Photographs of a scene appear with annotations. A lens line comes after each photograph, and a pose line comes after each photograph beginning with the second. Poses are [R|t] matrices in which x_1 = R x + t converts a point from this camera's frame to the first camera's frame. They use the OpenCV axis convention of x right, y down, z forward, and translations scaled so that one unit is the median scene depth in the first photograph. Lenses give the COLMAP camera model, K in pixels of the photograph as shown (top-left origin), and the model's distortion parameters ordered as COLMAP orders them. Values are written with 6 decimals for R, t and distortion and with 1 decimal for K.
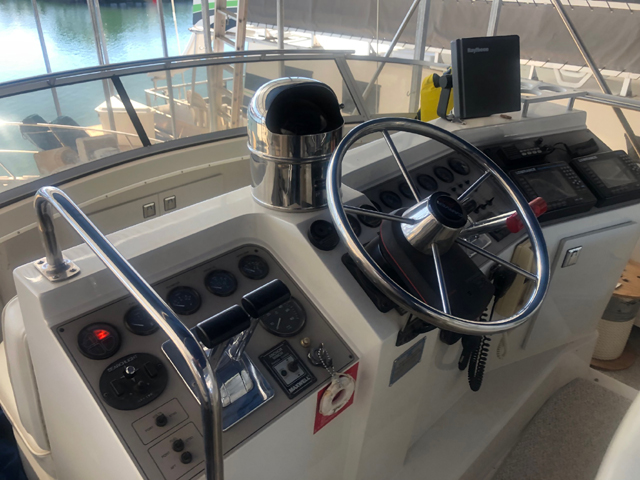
lens RADIAL K [[523.8, 0, 320.0], [0, 523.8, 240.0], [0, 0, 1]] dist [0.002908, -0.000830]
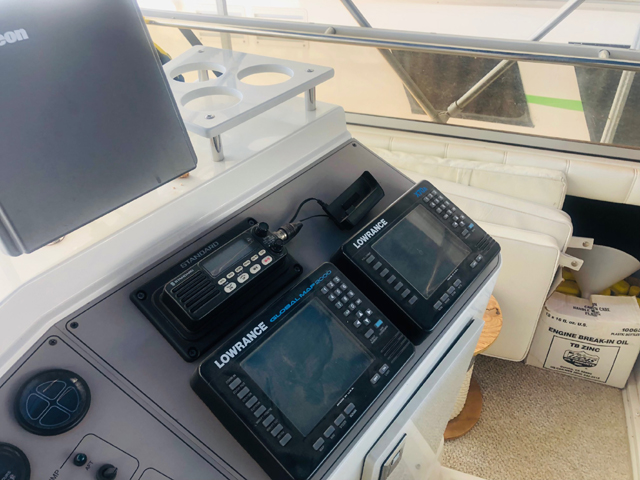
lens RADIAL K [[523.8, 0, 320.0], [0, 523.8, 240.0], [0, 0, 1]] dist [0.002908, -0.000830]
pose [[0.899550, -0.303236, 0.314415, 0.336051], [0.250260, 0.947713, 0.198015, -0.257325], [-0.358021, -0.099439, 0.928403, 0.613154]]
